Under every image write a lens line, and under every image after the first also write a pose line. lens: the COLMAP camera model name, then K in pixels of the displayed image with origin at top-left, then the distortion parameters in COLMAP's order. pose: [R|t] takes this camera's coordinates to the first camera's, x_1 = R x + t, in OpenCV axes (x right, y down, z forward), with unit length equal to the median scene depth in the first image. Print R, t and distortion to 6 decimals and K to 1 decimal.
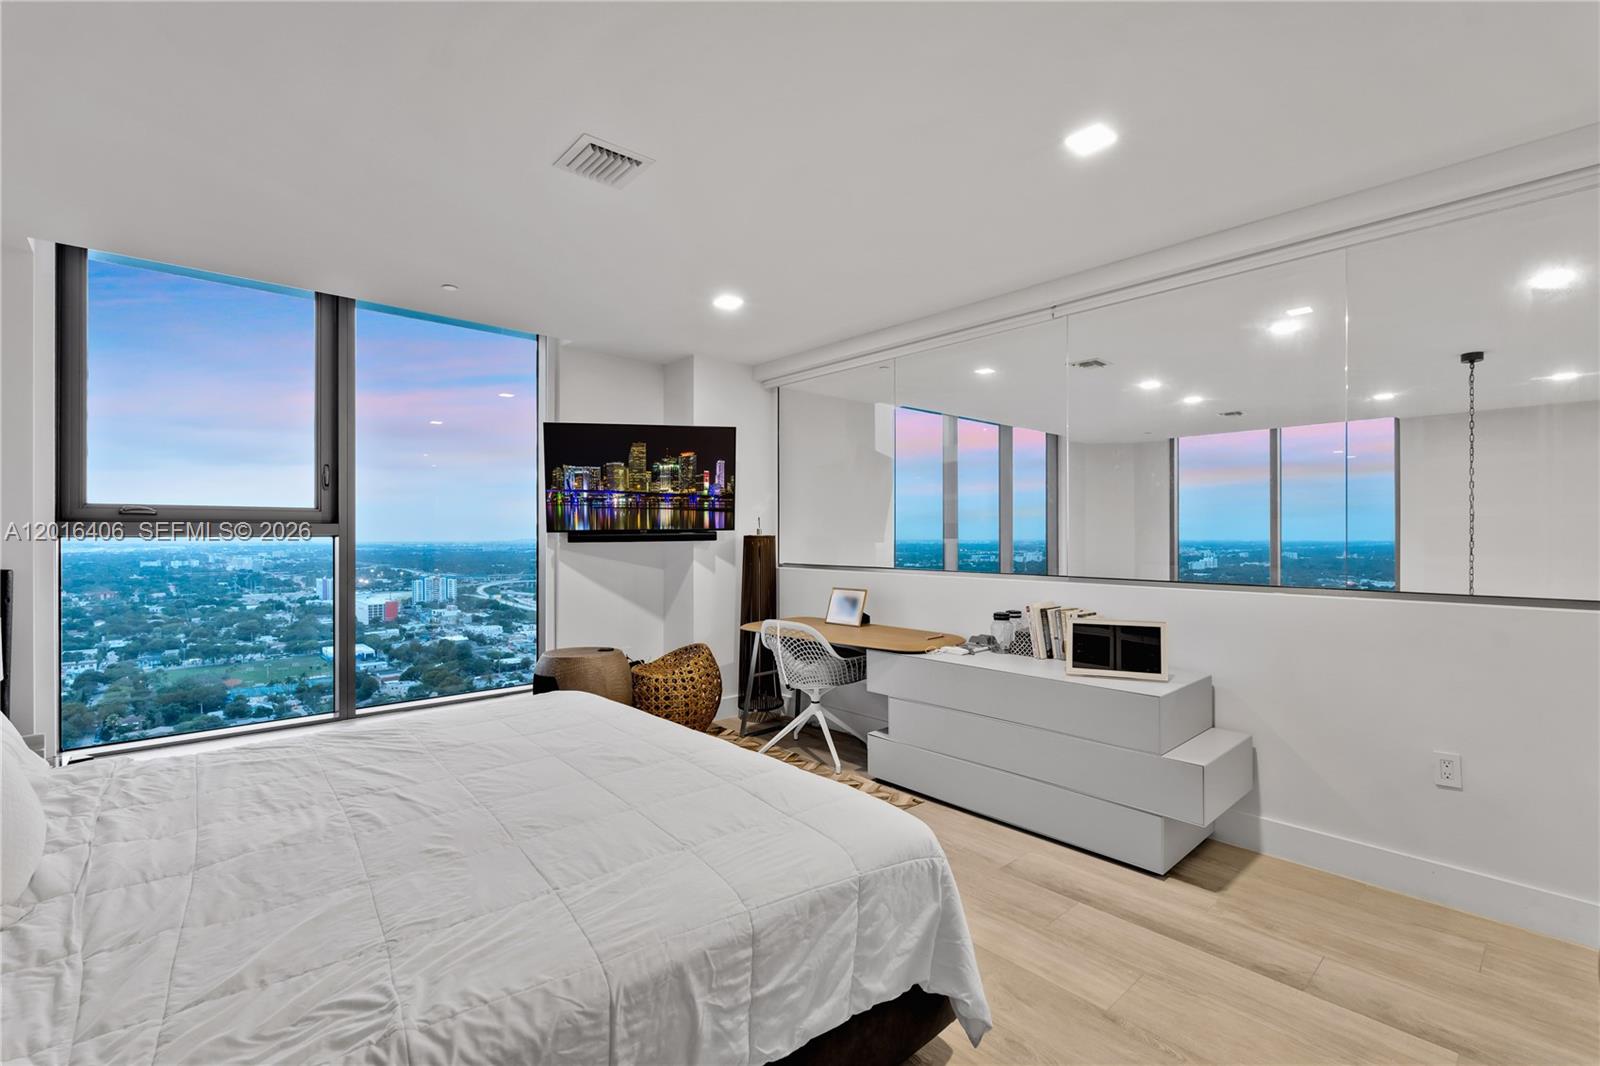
lens RADIAL K [[707.6, 0, 802.9], [0, 707.6, 542.7], [0, 0, 1]] dist [-0.002689, 0.000100]
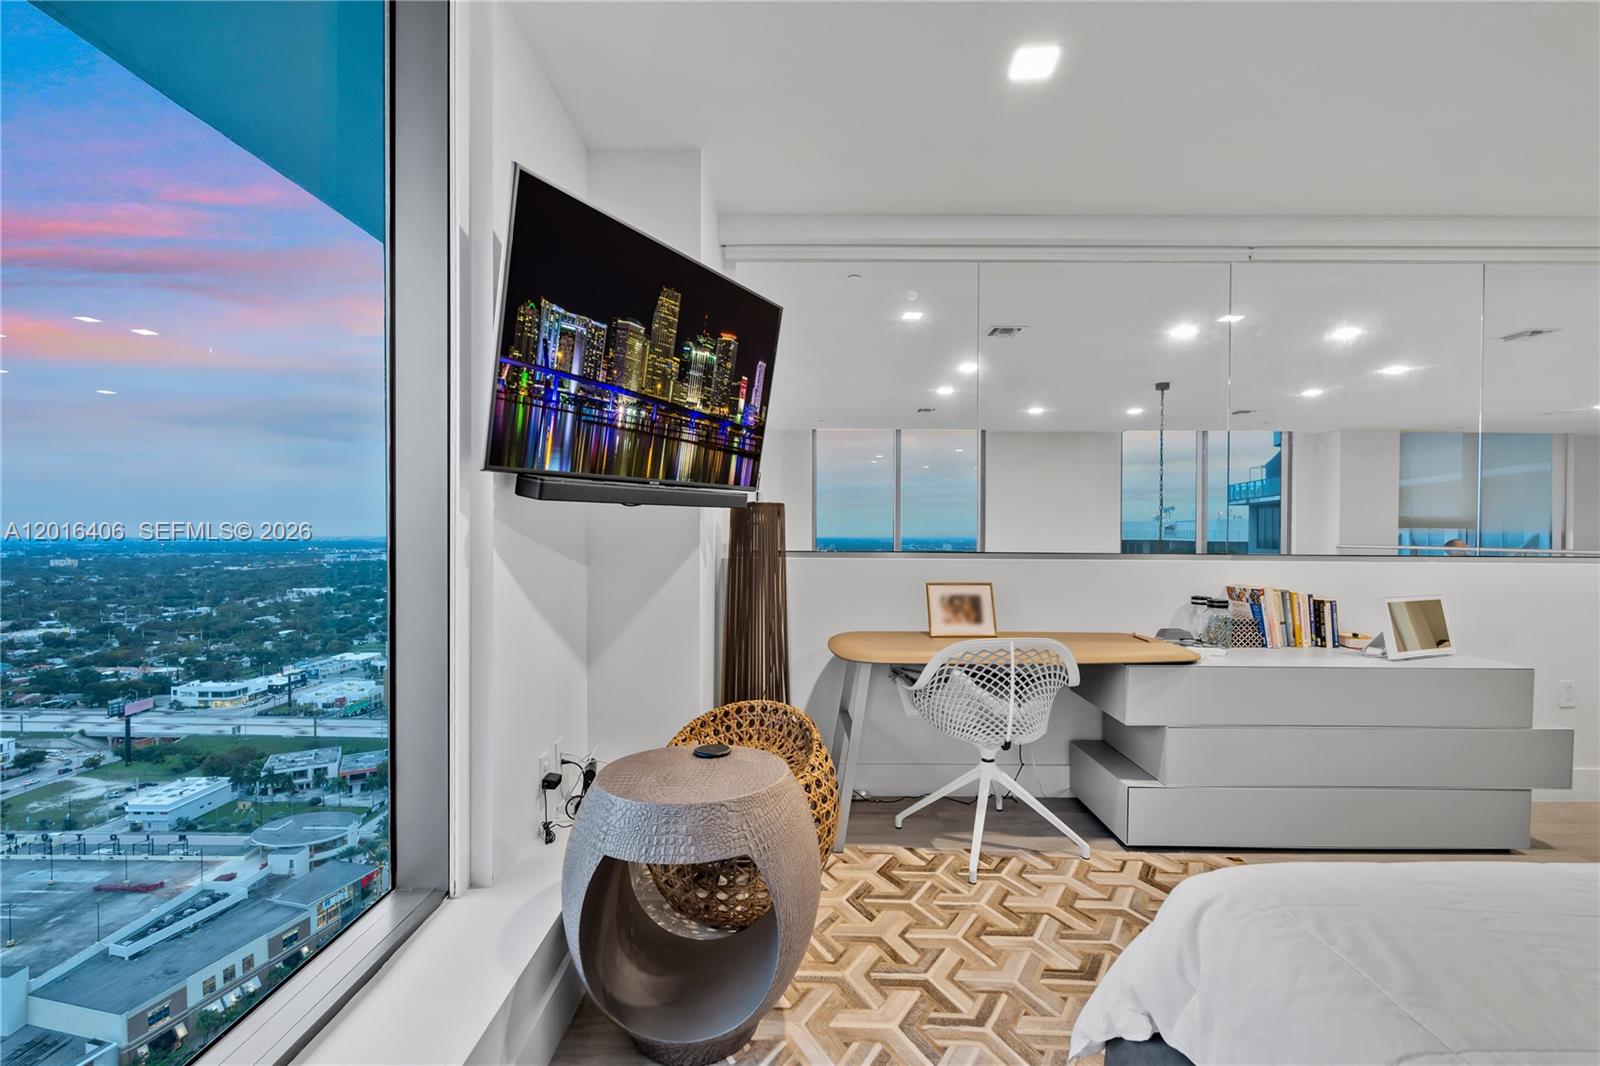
lens RADIAL K [[707.6, 0, 803.8], [0, 707.6, 547.5], [0, 0, 1]] dist [-0.002689, 0.000100]
pose [[0.675024, -0.014219, 0.737658, -0.513749], [0.006056, 0.999887, 0.013732, 0.019600], [-0.737771, -0.004802, 0.675034, 0.623259]]
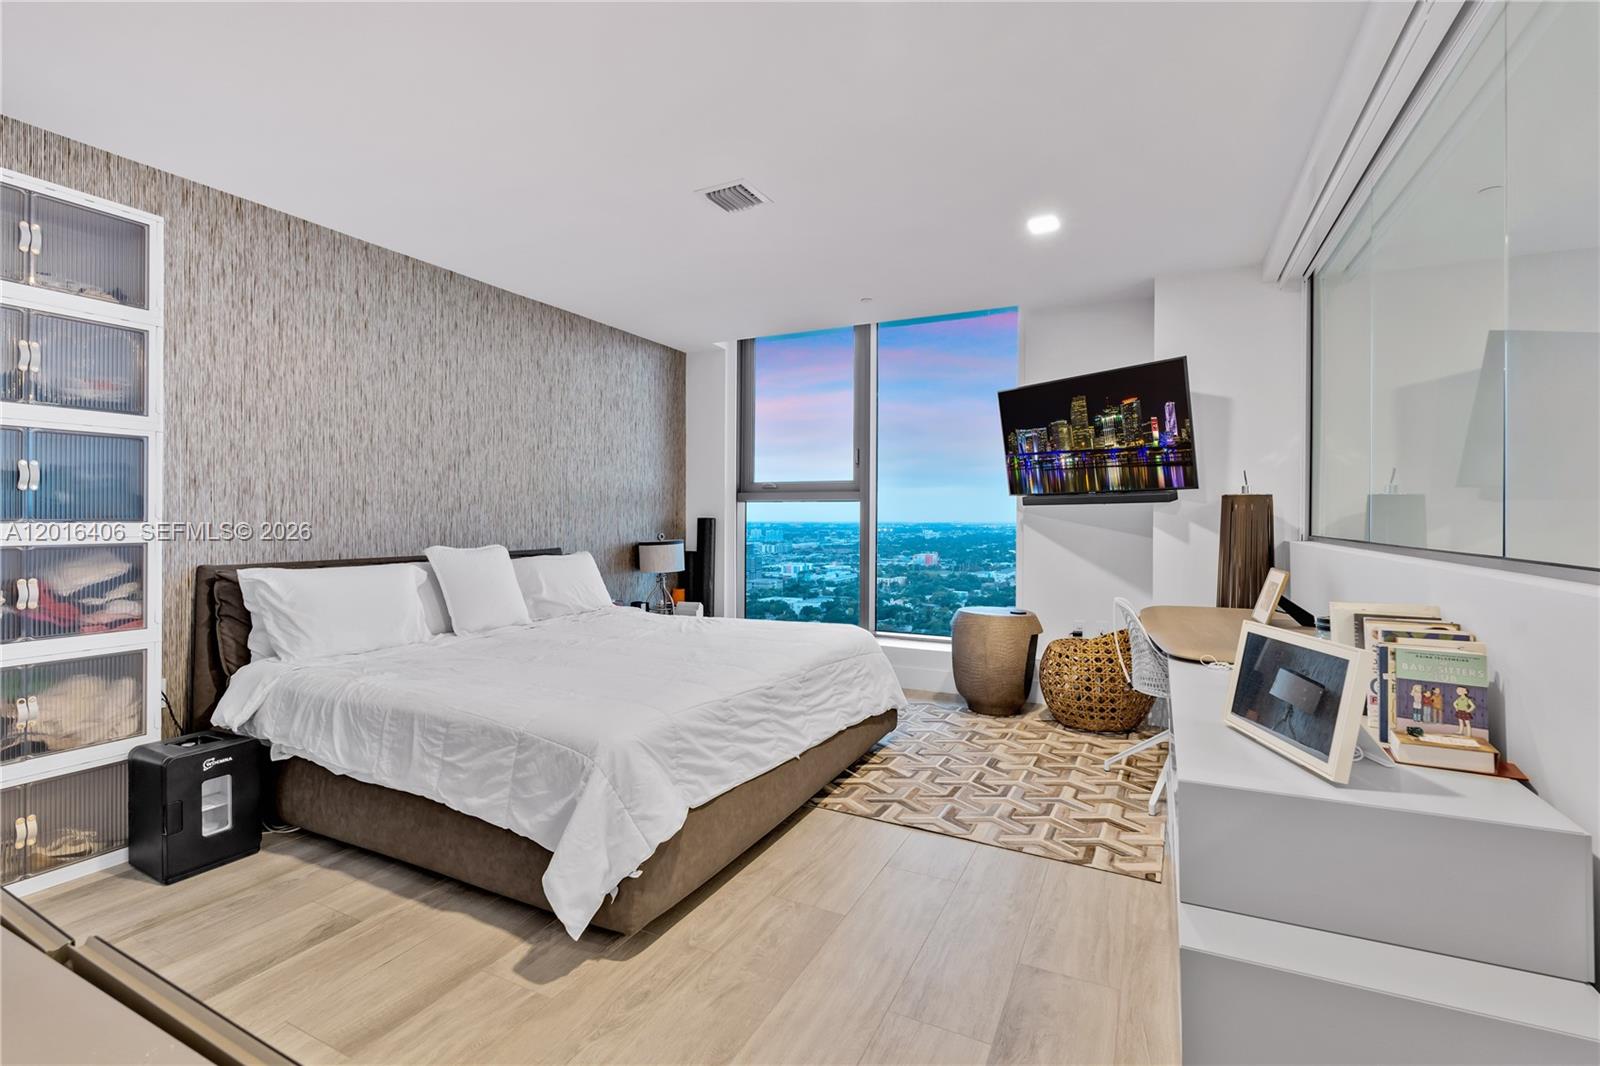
lens RADIAL K [[707.6, 0, 803.1], [0, 707.6, 534.5], [0, 0, 1]] dist [-0.002689, 0.000100]
pose [[0.366436, 0.026567, -0.930064, 0.491252], [-0.013825, 0.999637, 0.023107, 0.021550], [0.930341, 0.004391, 0.366670, 0.331123]]
